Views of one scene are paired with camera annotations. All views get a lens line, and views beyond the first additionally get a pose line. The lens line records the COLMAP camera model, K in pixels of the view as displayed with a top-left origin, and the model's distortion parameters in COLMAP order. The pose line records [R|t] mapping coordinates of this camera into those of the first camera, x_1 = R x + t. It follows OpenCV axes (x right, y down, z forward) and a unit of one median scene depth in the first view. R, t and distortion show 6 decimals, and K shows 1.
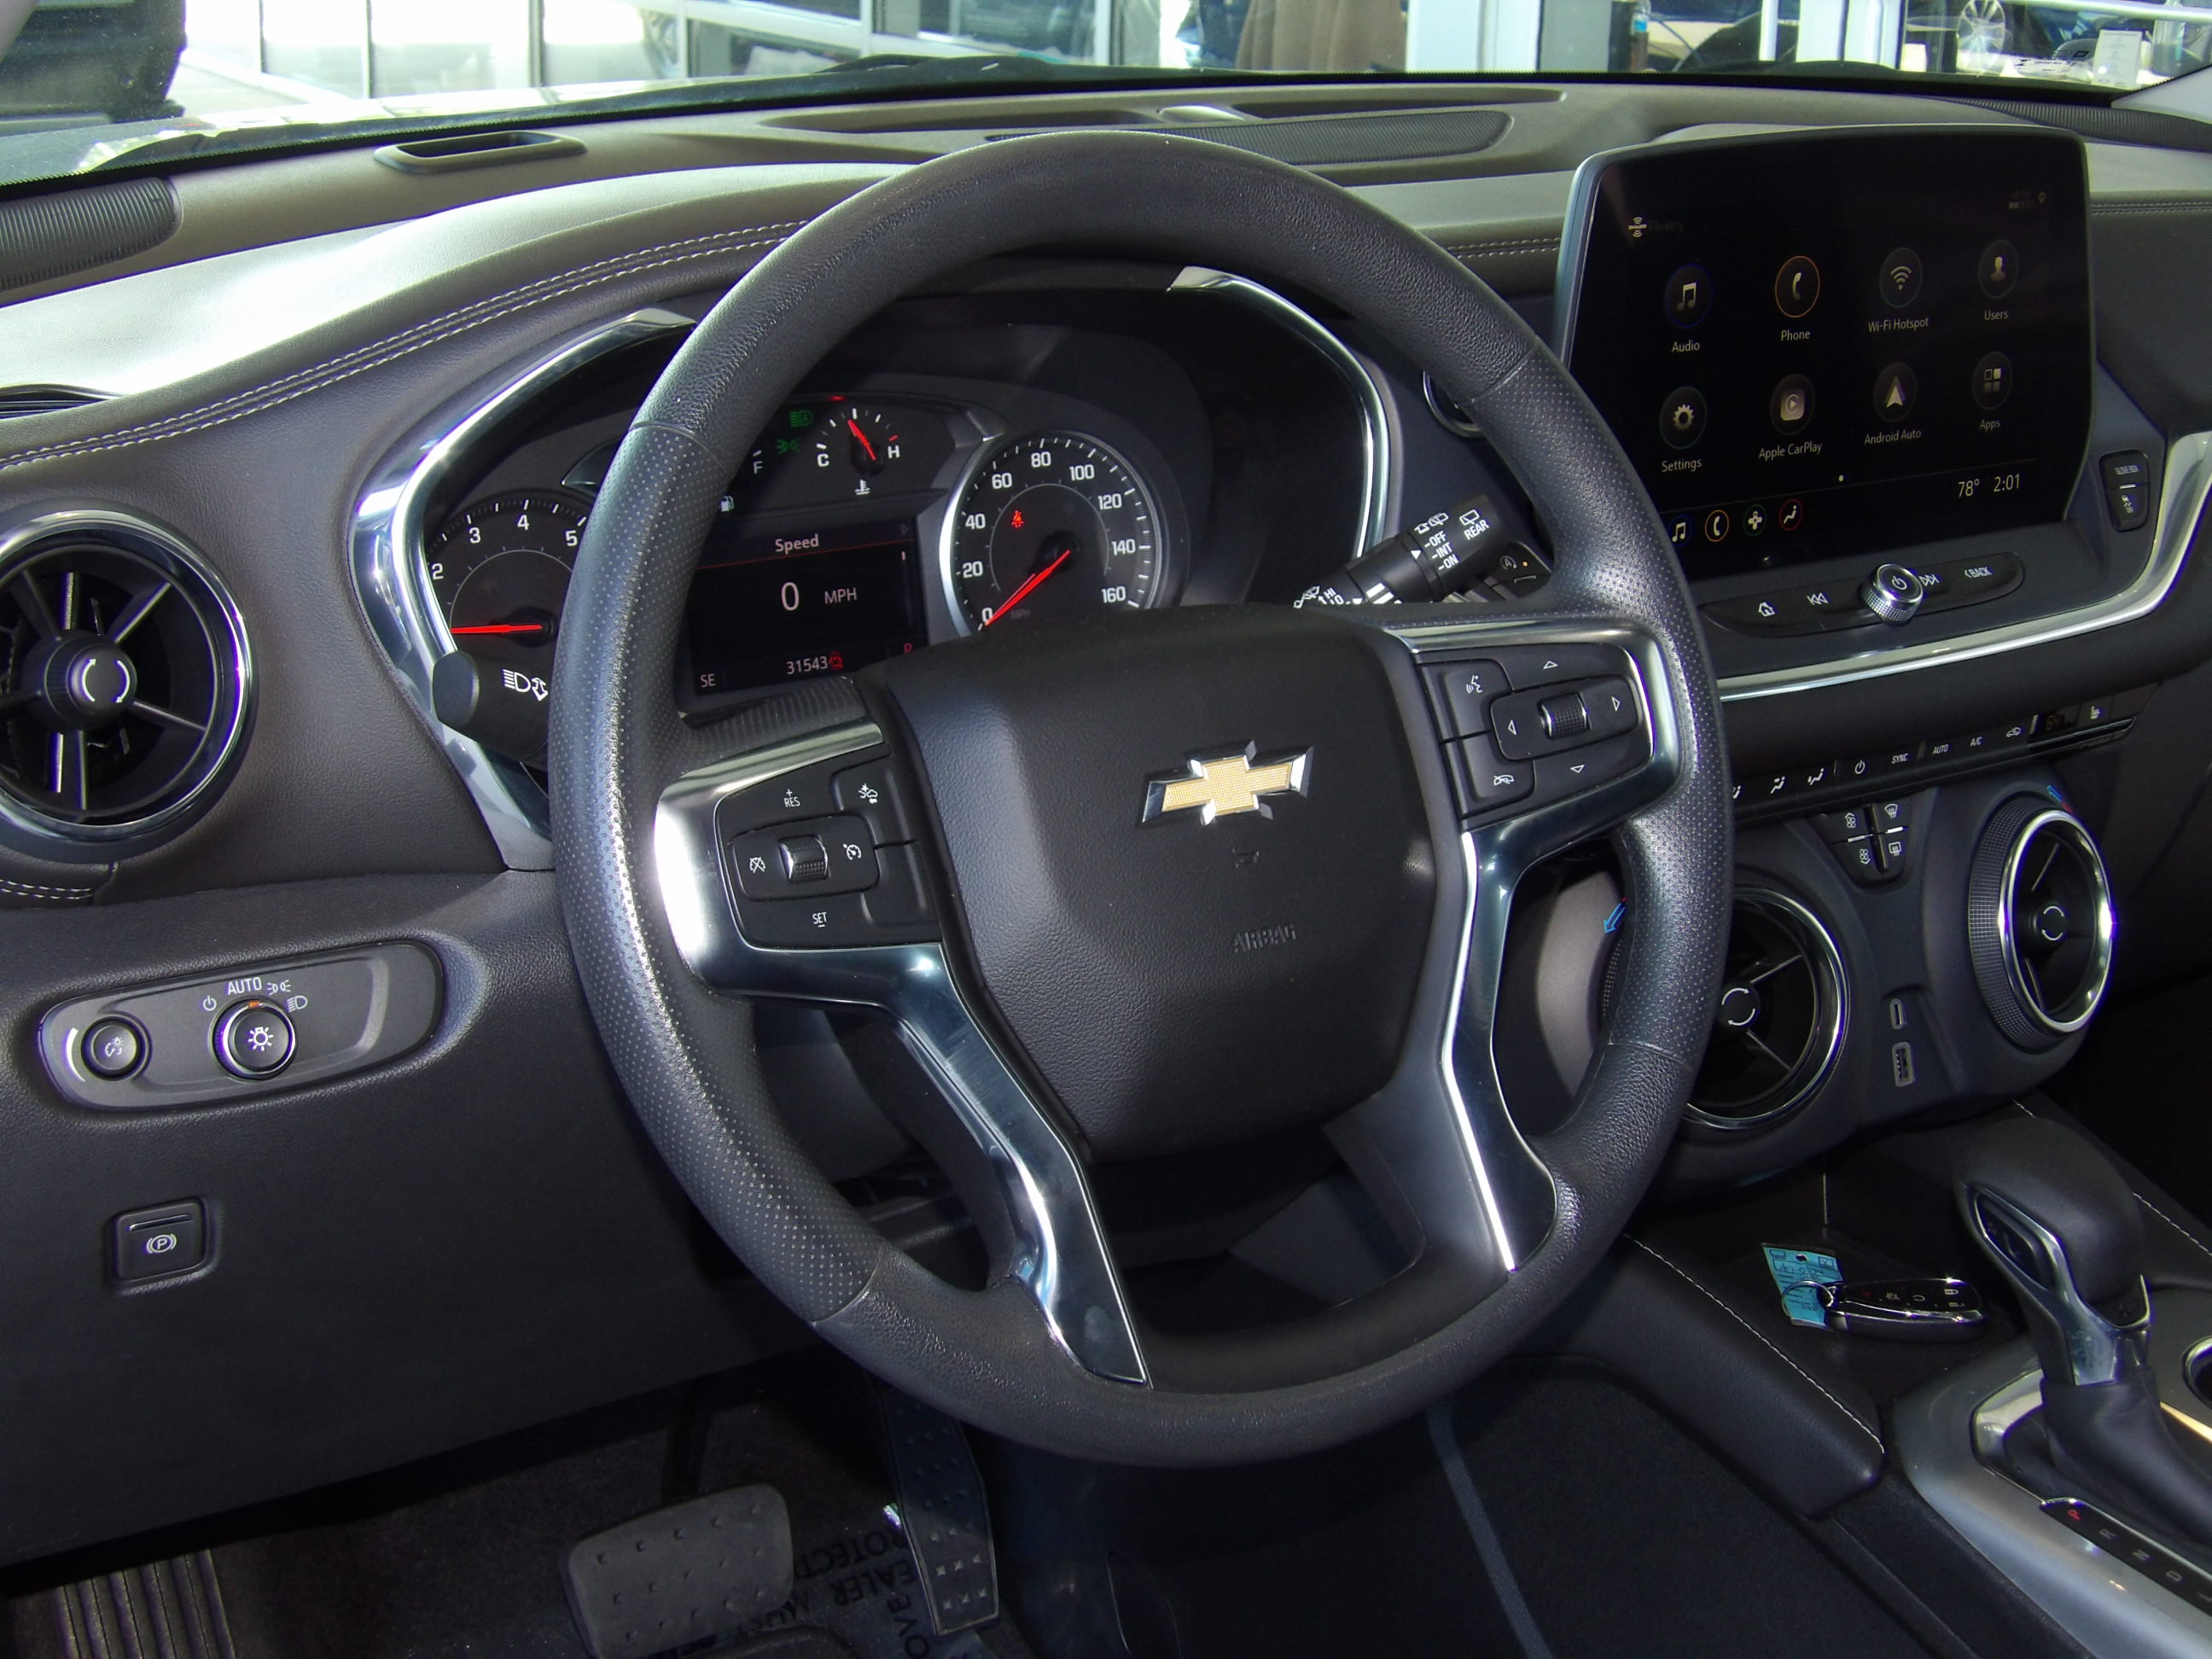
lens RADIAL K [[2958.6, 0, 1081.6], [0, 2958.6, 833.7], [0, 0, 1]] dist [-0.122399, 0.000000]
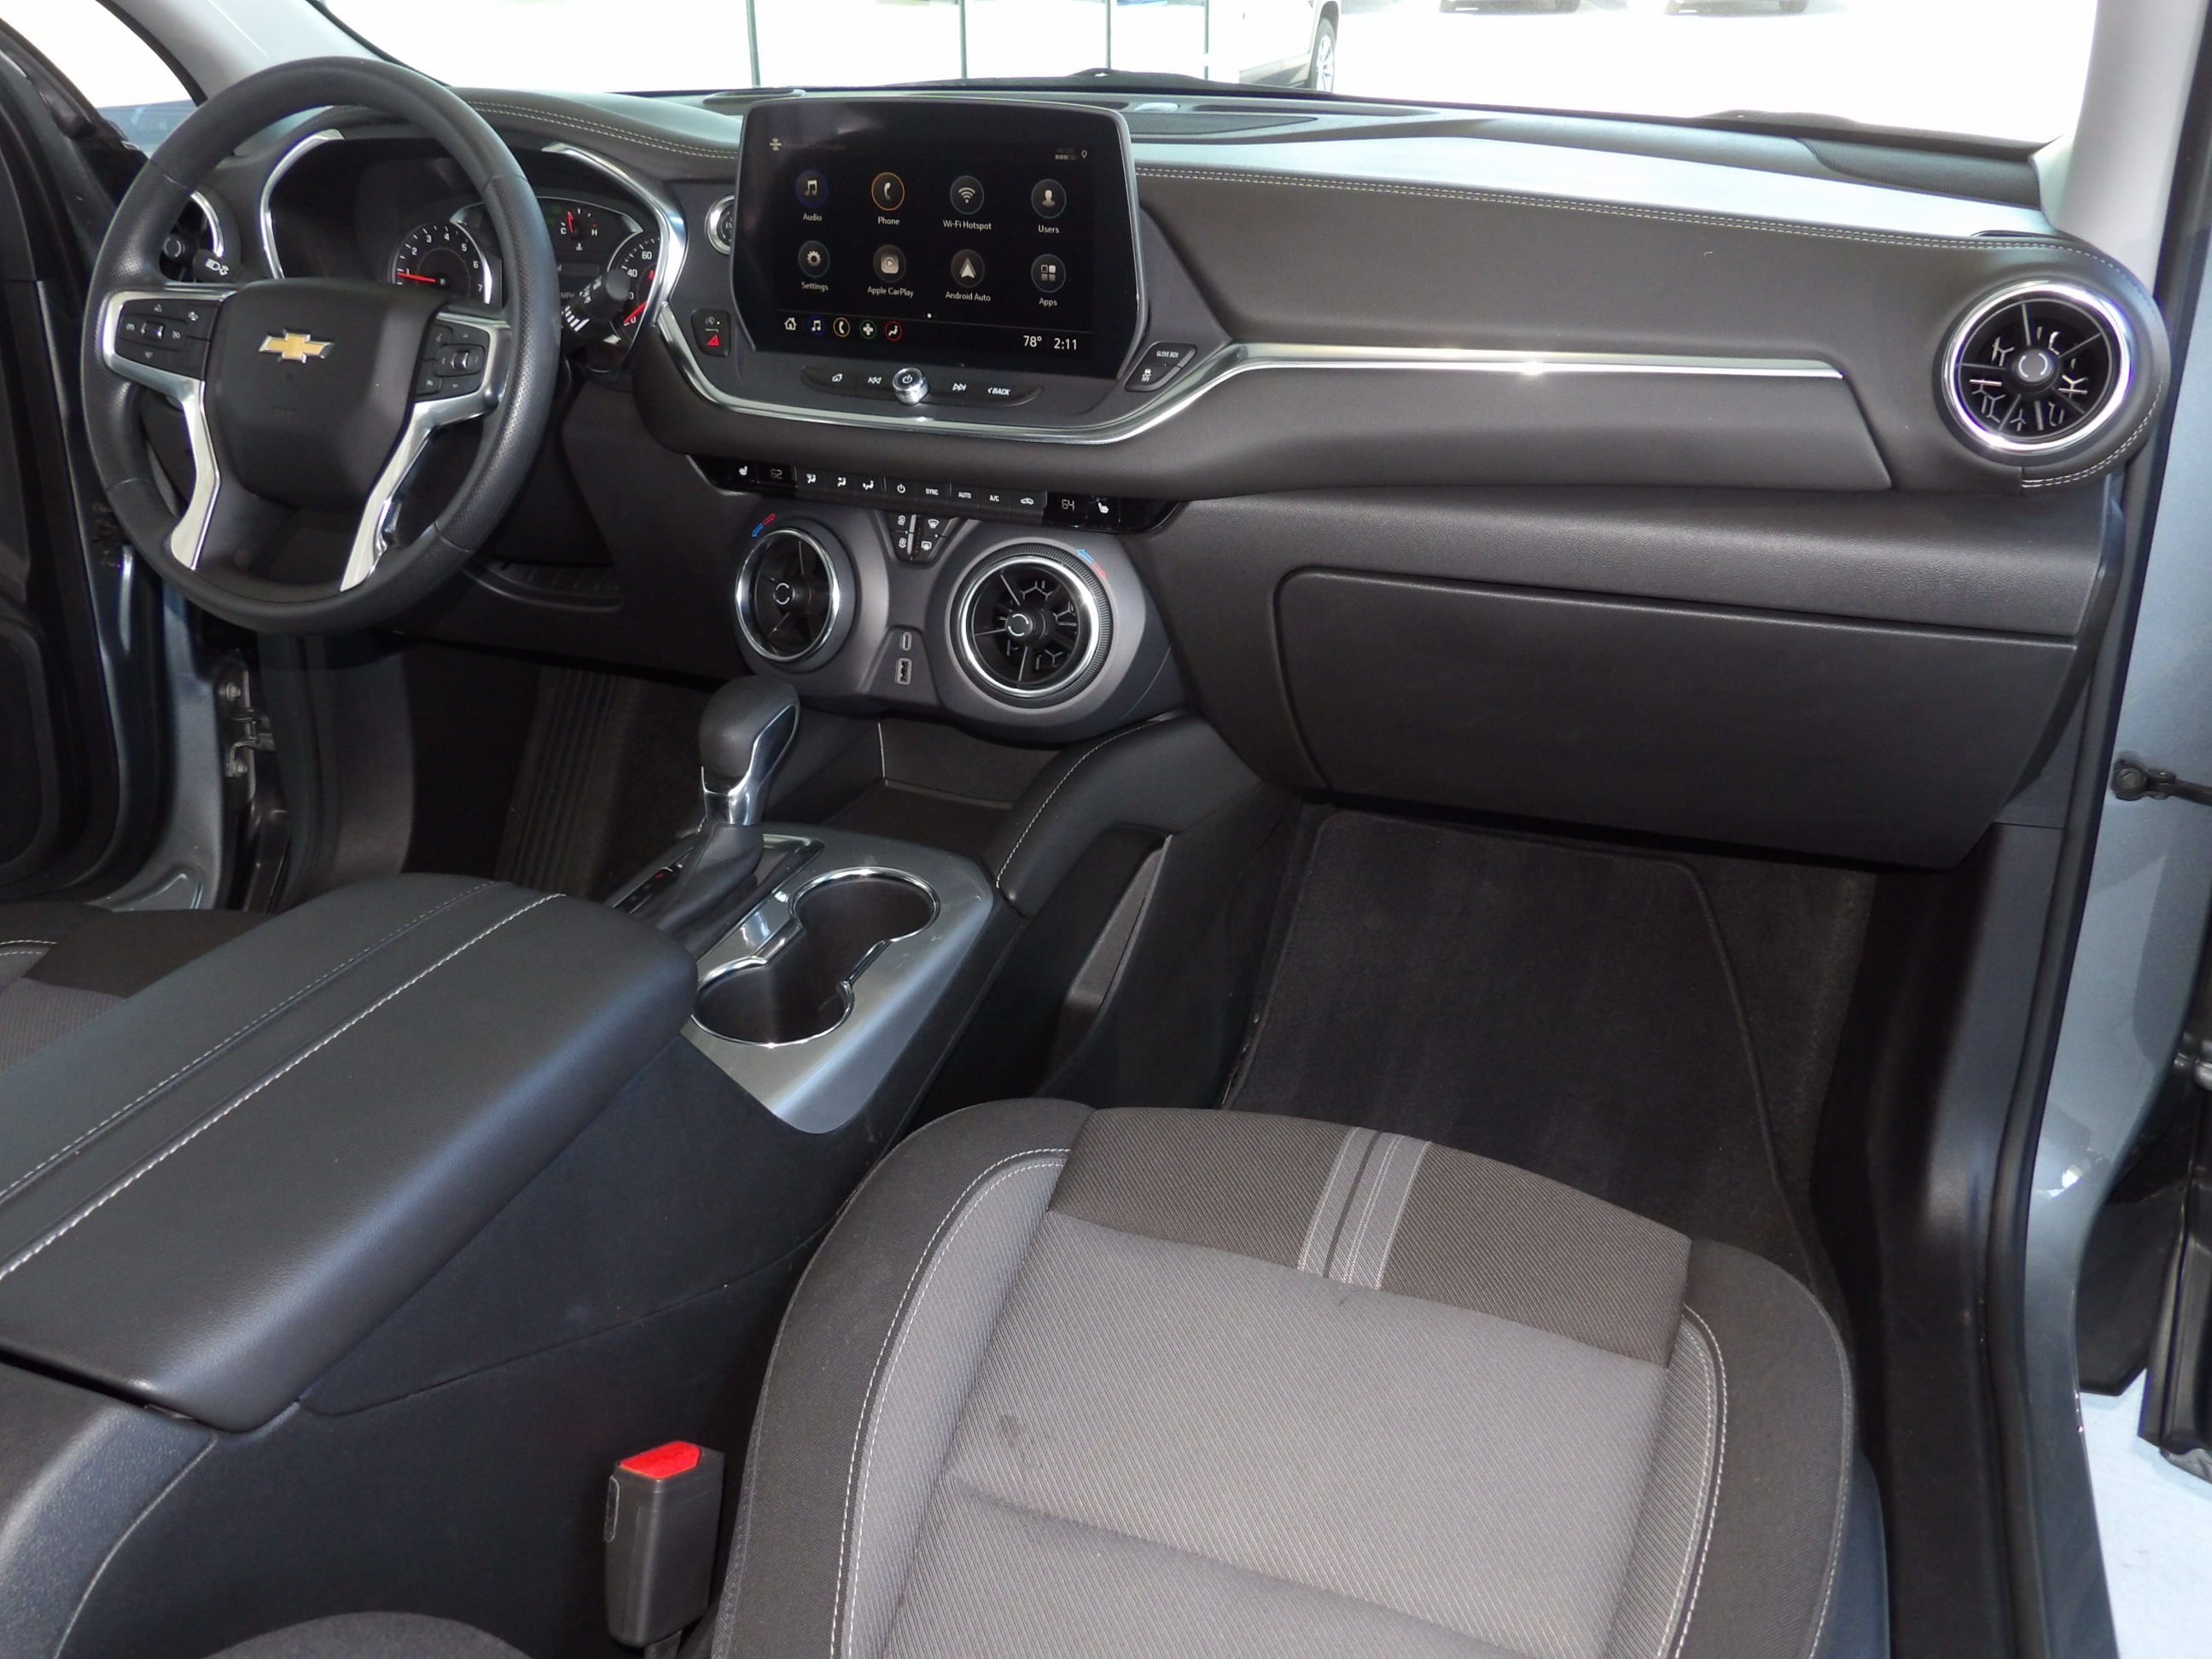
lens RADIAL K [[1814.2, 0, 1109.6], [0, 1814.2, 847.0], [0, 0, 1]] dist [-0.068866, 0.064137]
pose [[0.608671, 0.344324, -0.714815, 1.204249], [-0.260048, 0.937737, 0.230272, -0.104289], [0.749596, 0.045726, 0.660314, 0.425739]]
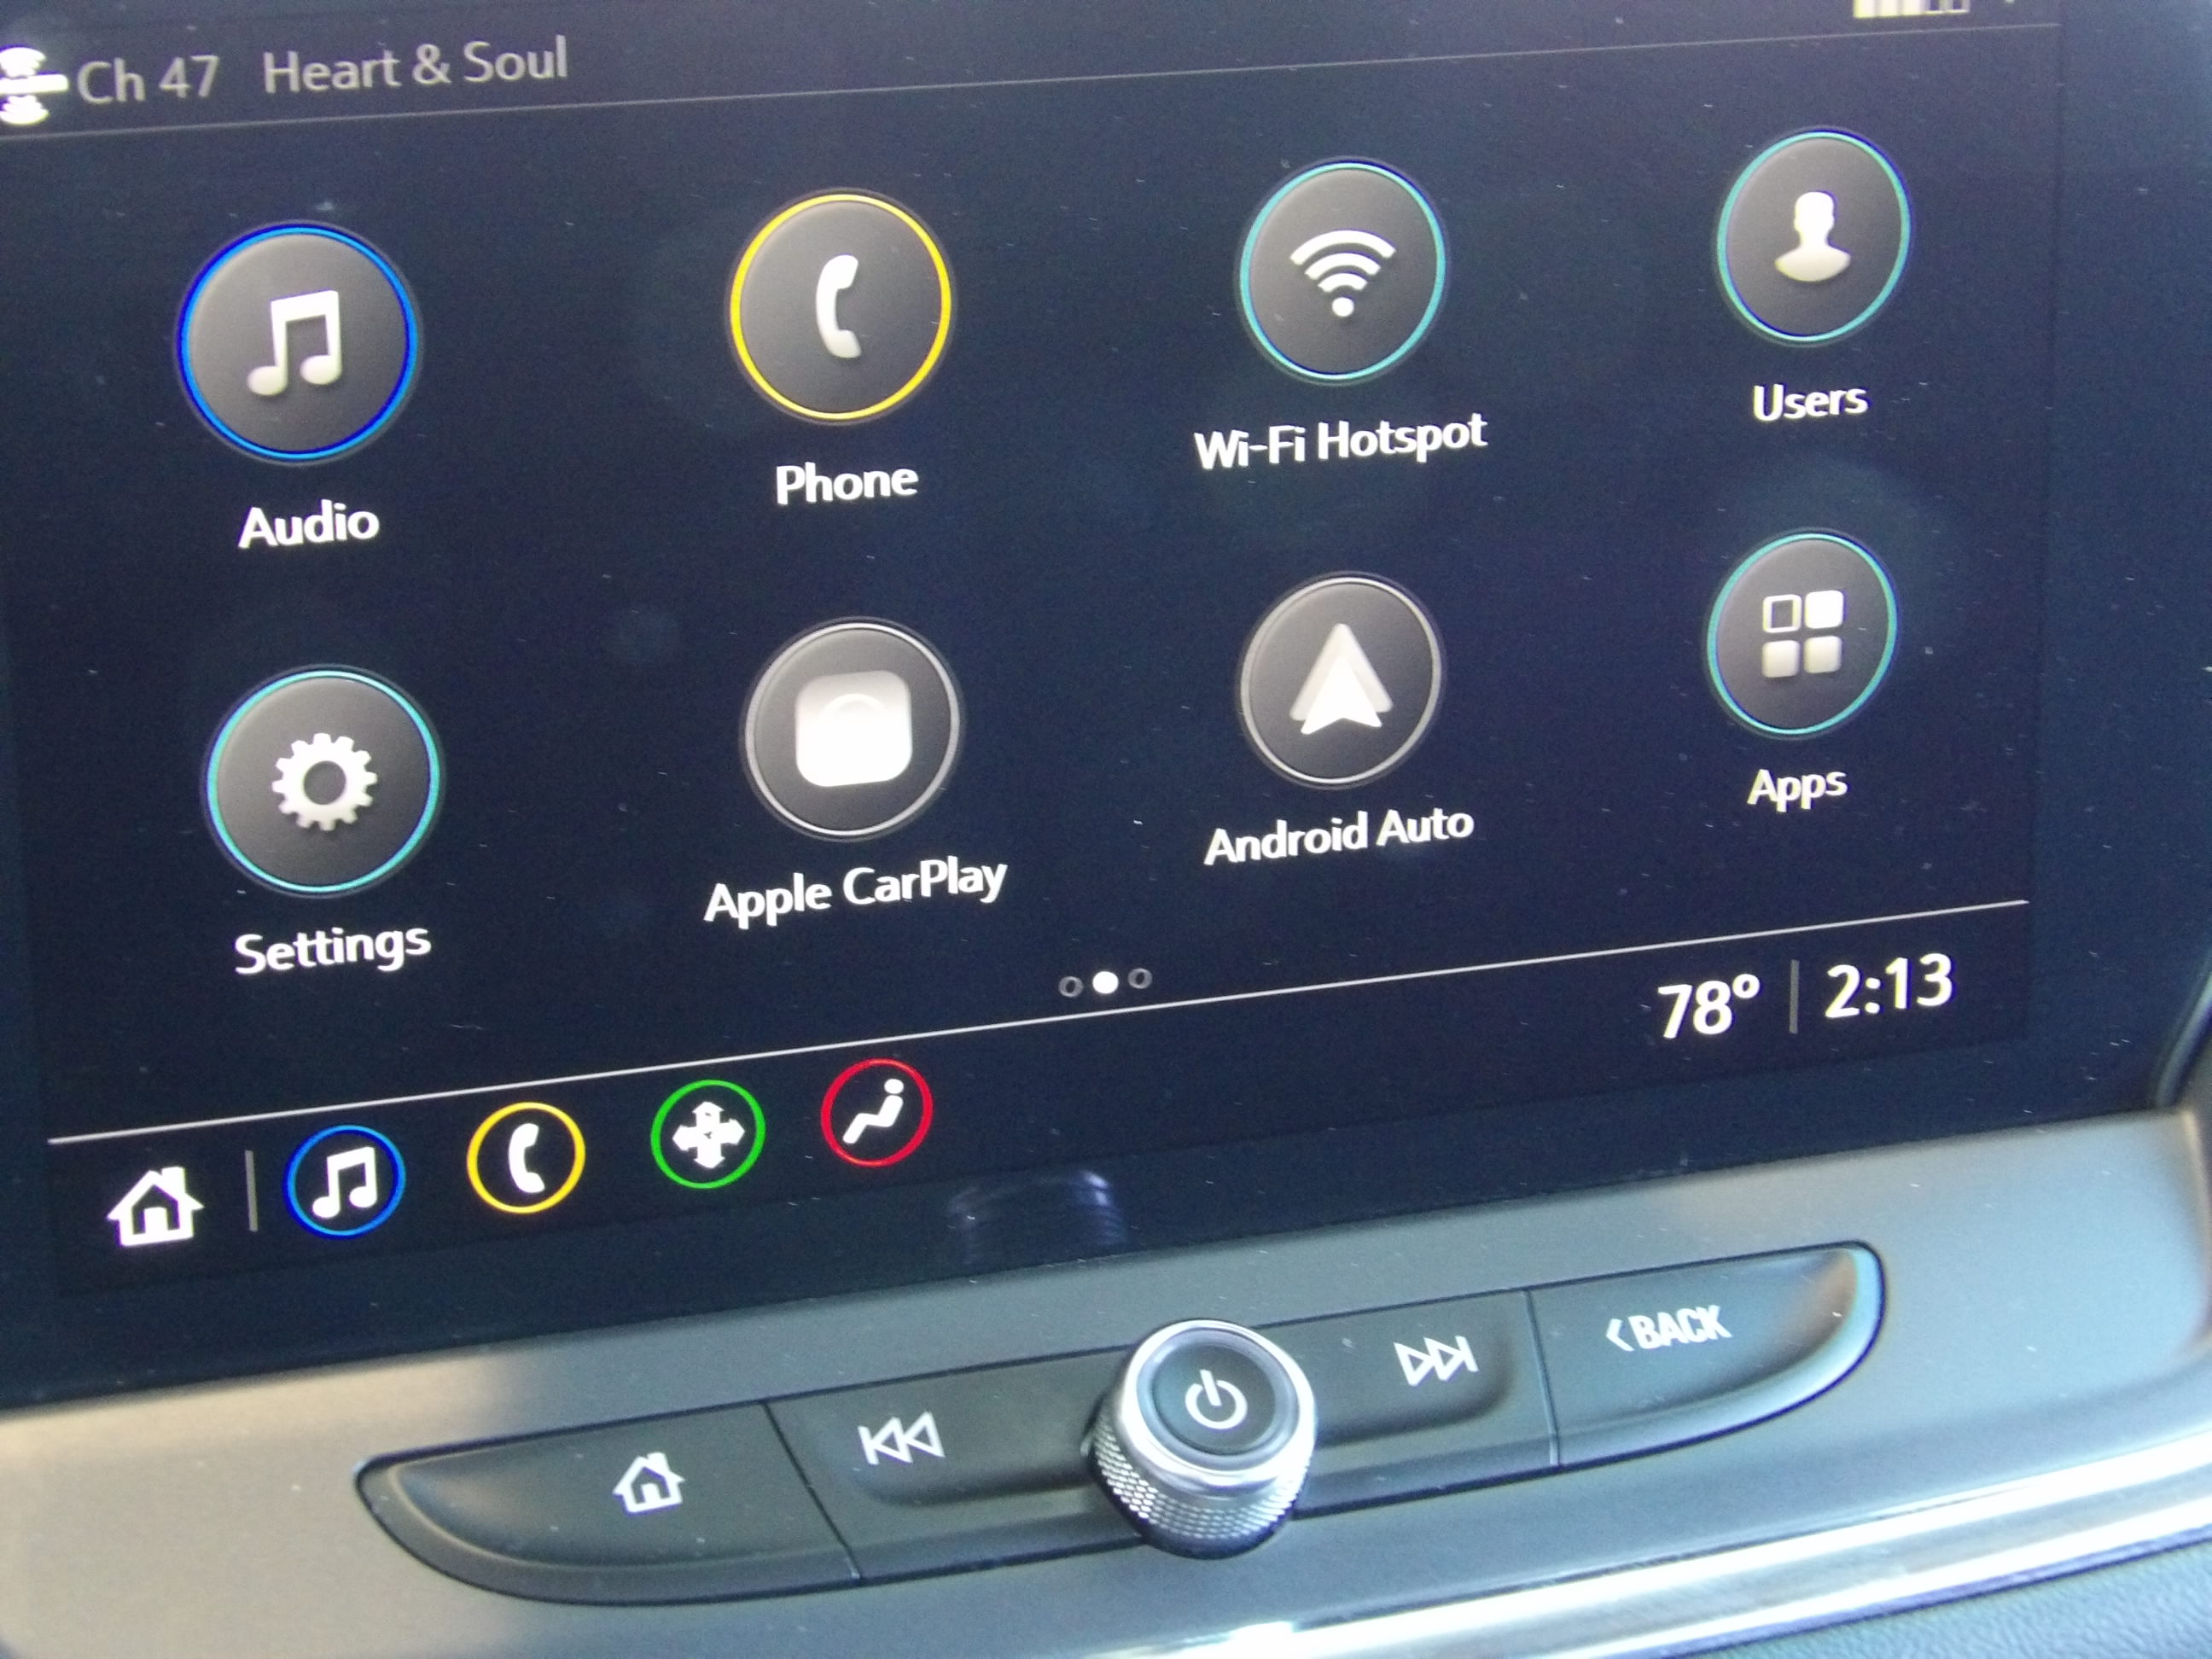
lens RADIAL K [[4807.9, 0, 1084.8], [0, 4807.9, 813.4], [0, 0, 1]] dist [0.095692, 0.000000]
pose [[0.978533, 0.060723, -0.196941, 0.359424], [-0.065198, 0.997739, -0.016316, -0.134528], [0.195505, 0.028806, 0.980280, 0.567204]]
